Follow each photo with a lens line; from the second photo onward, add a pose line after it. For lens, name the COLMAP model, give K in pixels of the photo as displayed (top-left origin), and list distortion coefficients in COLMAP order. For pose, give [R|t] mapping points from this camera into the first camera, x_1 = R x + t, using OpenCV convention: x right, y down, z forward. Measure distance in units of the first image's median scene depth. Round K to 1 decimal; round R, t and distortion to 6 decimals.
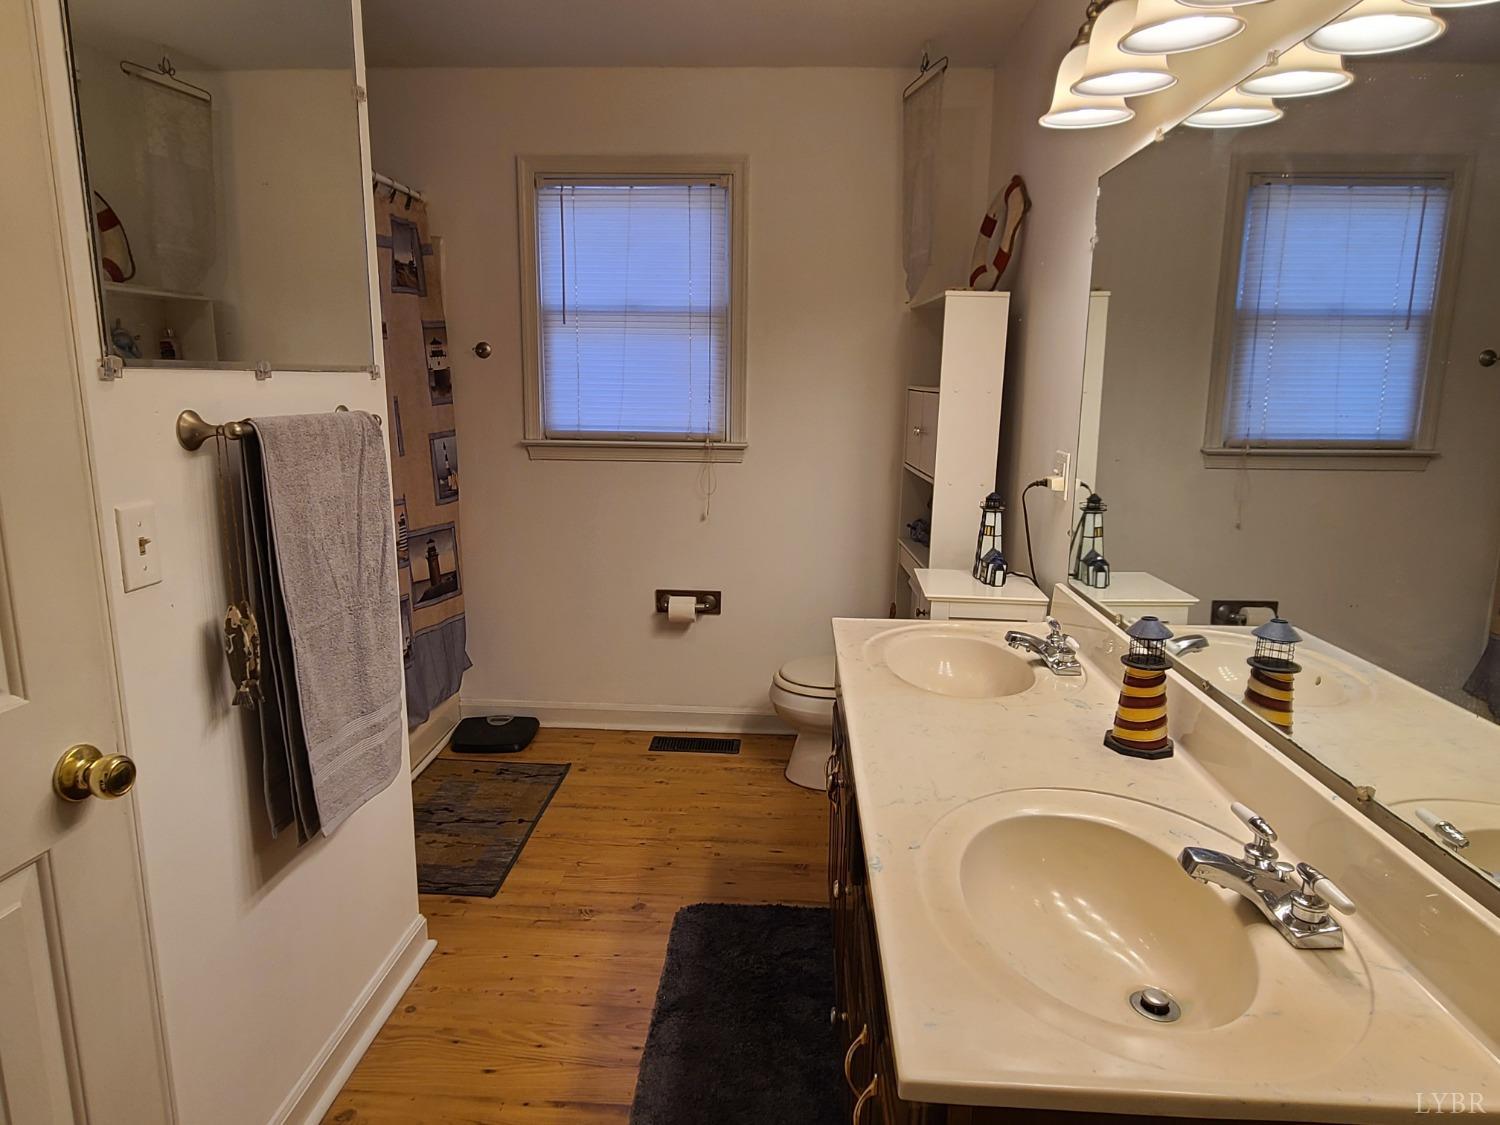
lens RADIAL K [[924.4, 0, 745.6], [0, 924.4, 581.4], [0, 0, 1]] dist [-0.000387, -0.002601]
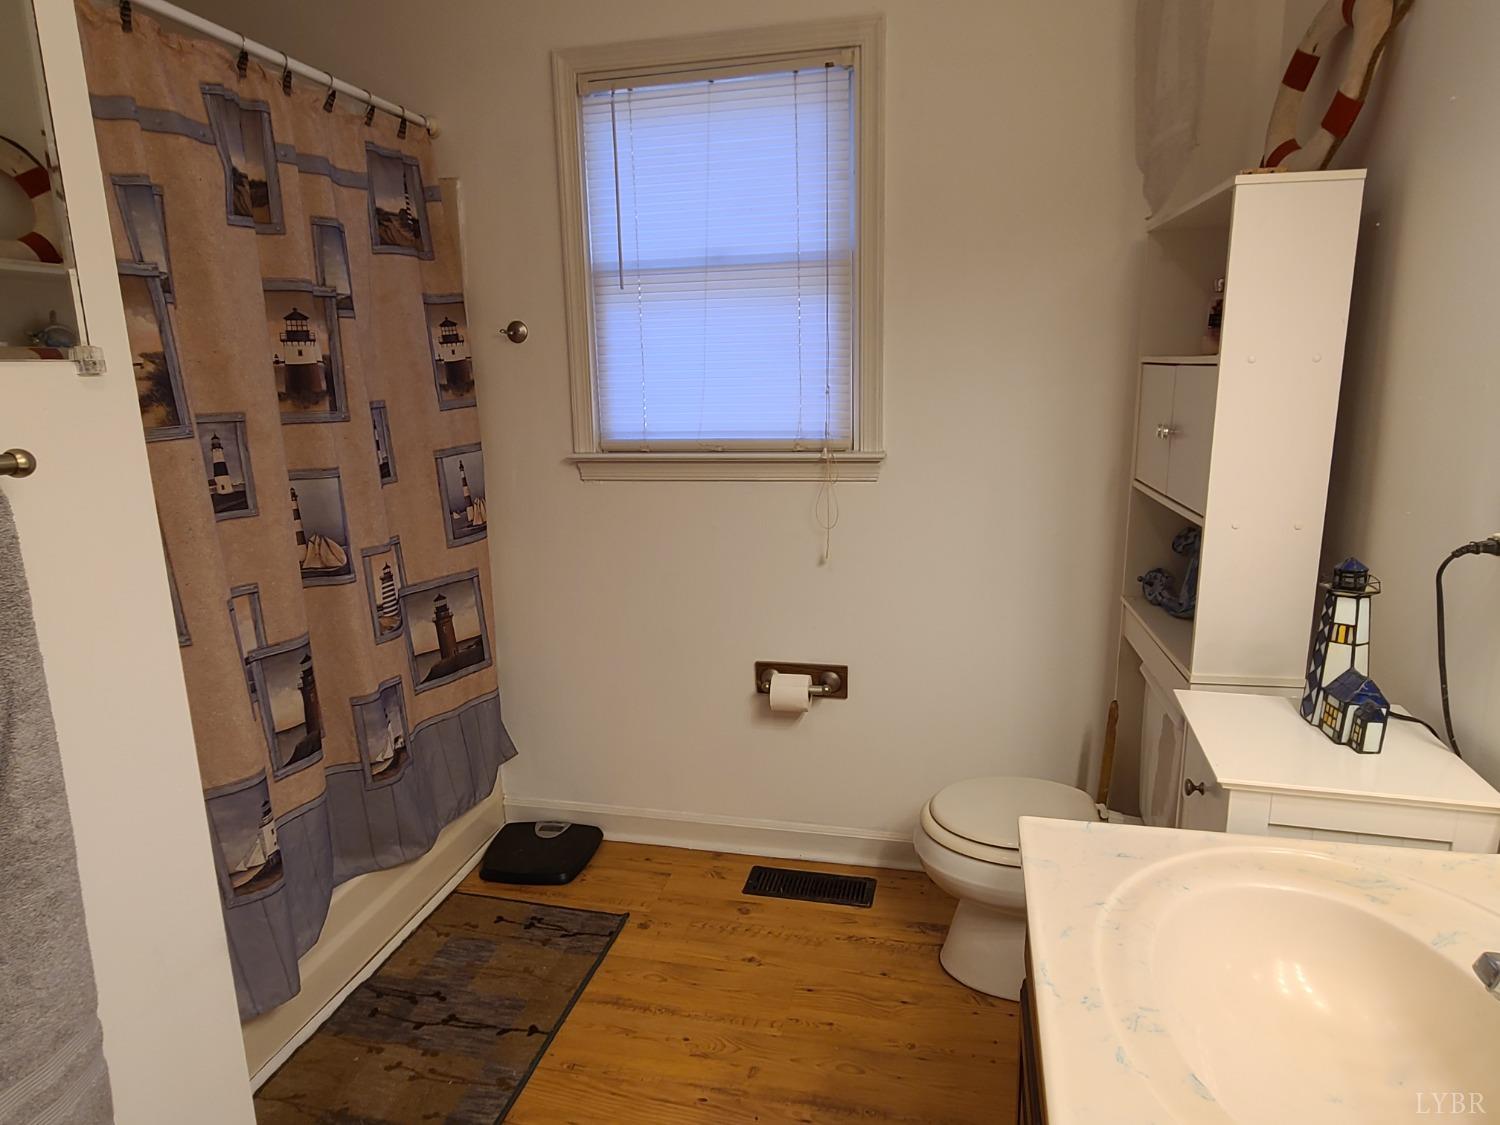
lens RADIAL K [[907.3, 0, 749.1], [0, 907.3, 566.1], [0, 0, 1]] dist [0.003970, -0.001476]
pose [[0.982864, 0.002452, -0.184315, 0.027911], [-0.002635, 0.999996, -0.000753, -0.068030], [0.184313, 0.001225, 0.982867, 0.342381]]
